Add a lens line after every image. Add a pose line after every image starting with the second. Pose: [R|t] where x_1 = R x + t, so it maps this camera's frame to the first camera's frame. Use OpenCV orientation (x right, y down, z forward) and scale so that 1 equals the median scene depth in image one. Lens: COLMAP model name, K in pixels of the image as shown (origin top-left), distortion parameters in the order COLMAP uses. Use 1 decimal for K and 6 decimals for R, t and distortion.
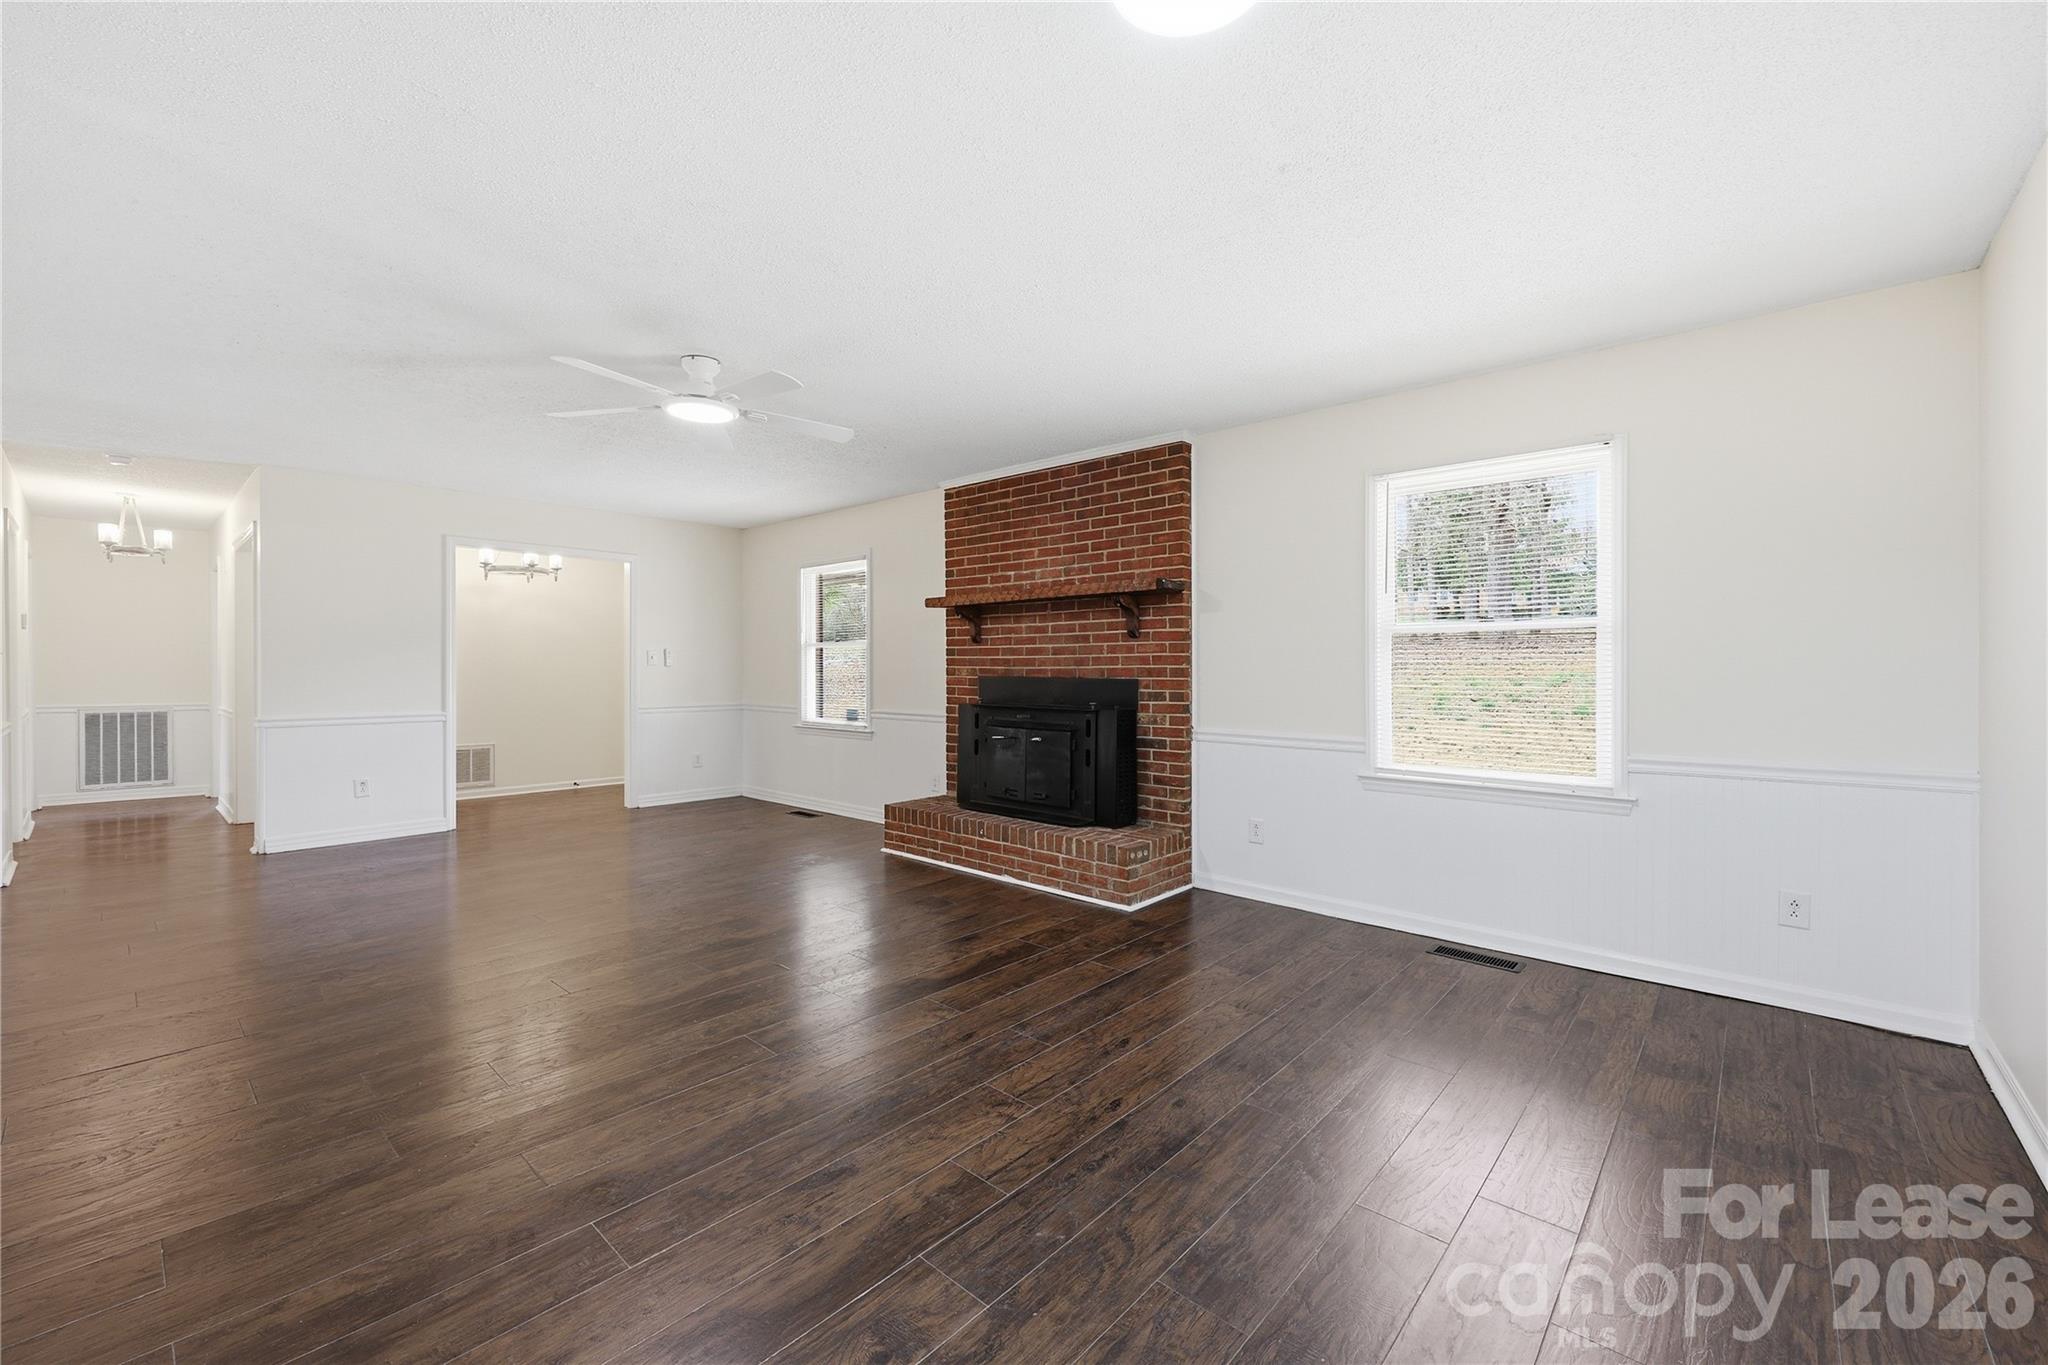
lens RADIAL K [[822.7, 0, 1028.0], [0, 822.7, 681.8], [0, 0, 1]] dist [-0.011734, 0.000057]
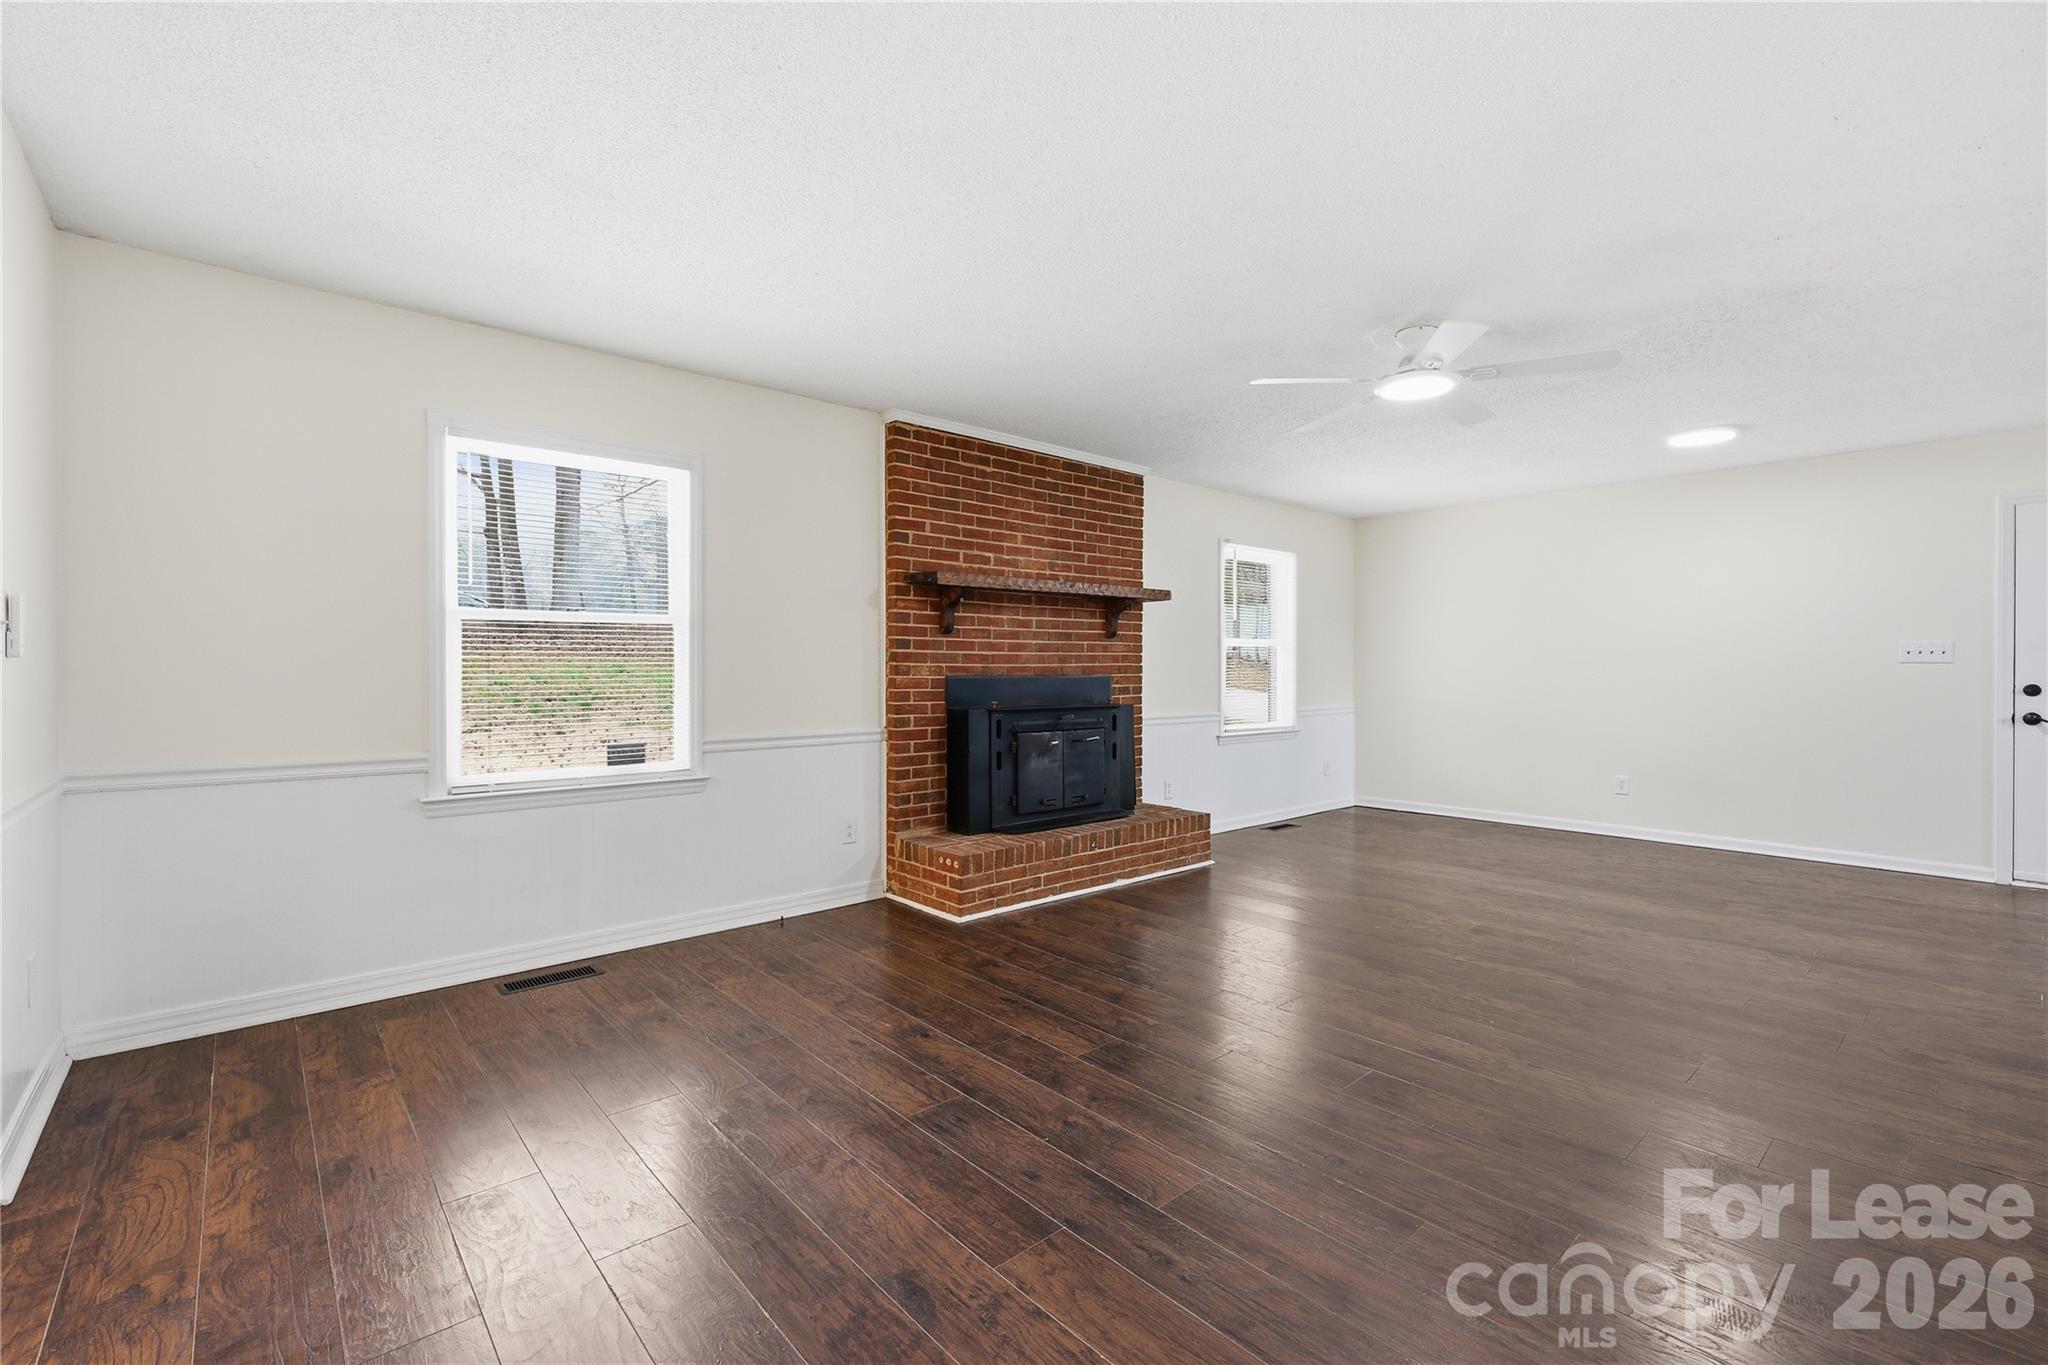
lens RADIAL K [[895.5, 0, 1025.5], [0, 895.5, 679.4], [0, 0, 1]] dist [0.002949, 0.000119]
pose [[0.114052, -0.016834, 0.993332, -0.974559], [0.013583, 0.999789, 0.015384, -0.016705], [-0.993382, 0.011738, 0.114257, 0.884202]]
